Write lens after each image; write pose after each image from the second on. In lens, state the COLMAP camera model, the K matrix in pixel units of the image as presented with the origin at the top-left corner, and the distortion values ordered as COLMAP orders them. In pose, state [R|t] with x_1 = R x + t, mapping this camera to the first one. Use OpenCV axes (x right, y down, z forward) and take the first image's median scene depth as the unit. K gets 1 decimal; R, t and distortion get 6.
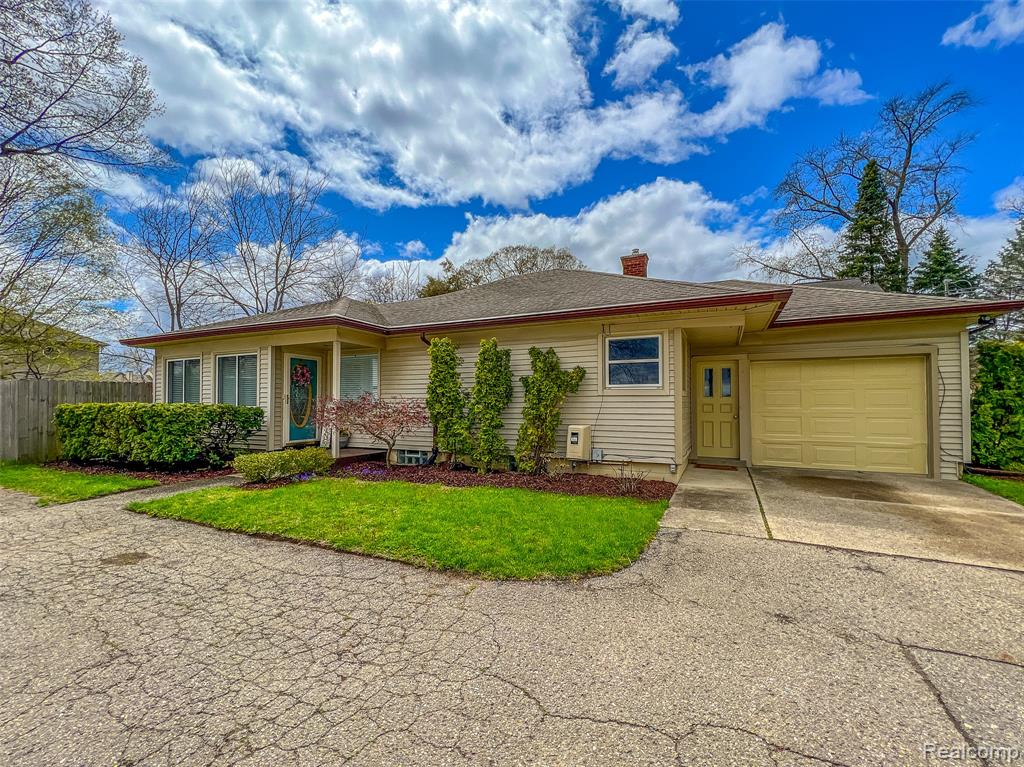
lens RADIAL K [[368.5, 0, 510.6], [0, 368.5, 384.6], [0, 0, 1]] dist [-0.000051, -0.001022]
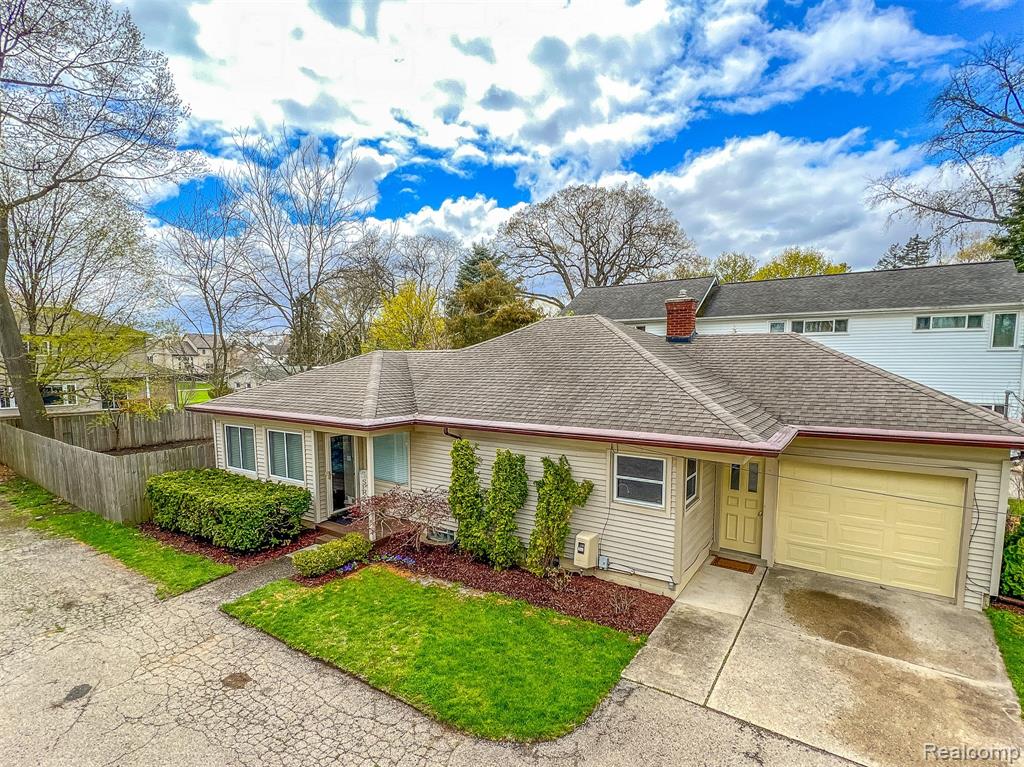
lens RADIAL K [[422.0, 0, 509.6], [0, 422.0, 412.9], [0, 0, 1]] dist [0.000750, -0.000851]
pose [[0.990828, 0.005538, -0.135014, 0.126575], [0.008970, 0.994261, 0.106609, -0.368994], [0.134830, -0.106843, 0.985092, -0.195165]]
